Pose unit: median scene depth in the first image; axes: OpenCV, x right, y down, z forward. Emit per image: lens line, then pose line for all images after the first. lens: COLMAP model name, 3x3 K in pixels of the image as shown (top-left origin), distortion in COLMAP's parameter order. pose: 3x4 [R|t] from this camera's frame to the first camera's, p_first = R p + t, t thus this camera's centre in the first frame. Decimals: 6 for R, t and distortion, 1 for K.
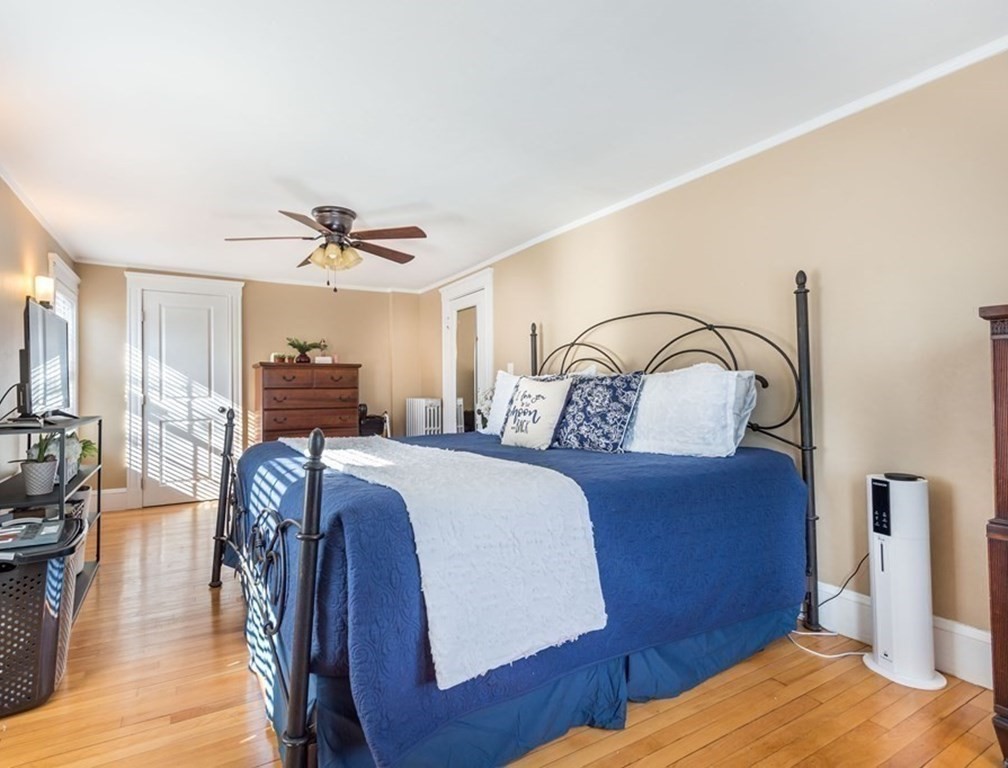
lens RADIAL K [[540.8, 0, 503.3], [0, 540.8, 387.6], [0, 0, 1]] dist [0.001089, 0.000000]
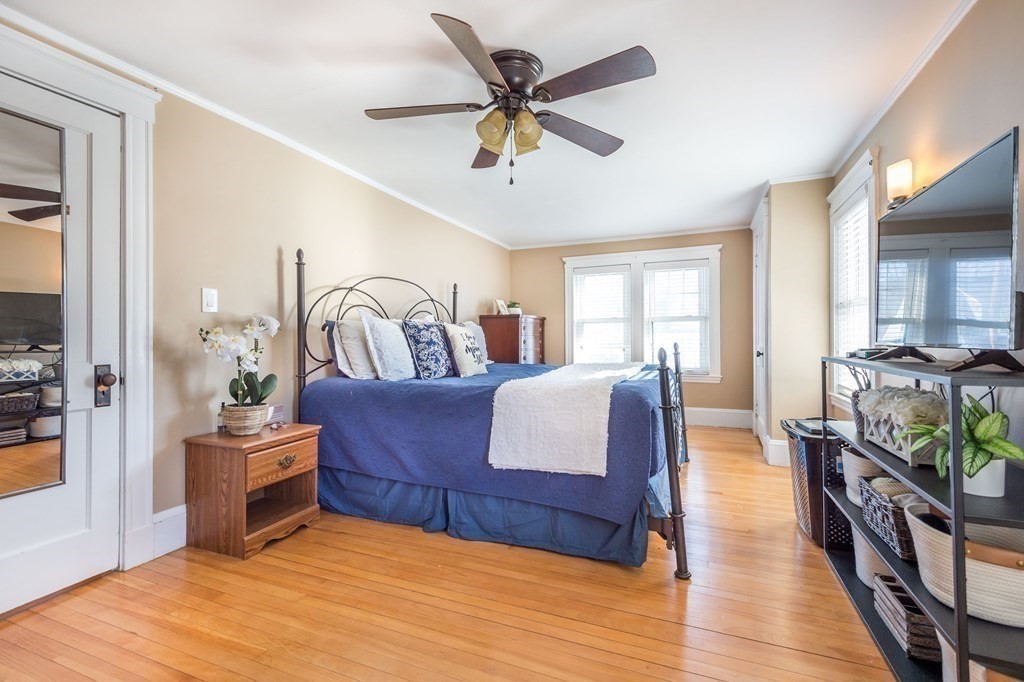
lens RADIAL K [[466.3, 0, 511.5], [0, 466.3, 334.2], [0, 0, 1]] dist [-0.000837, -0.000012]
pose [[-0.596712, 0.000992, 0.802455, -0.928576], [-0.012824, 0.999860, -0.010772, 0.013396], [-0.802353, -0.016718, -0.596616, 1.569689]]
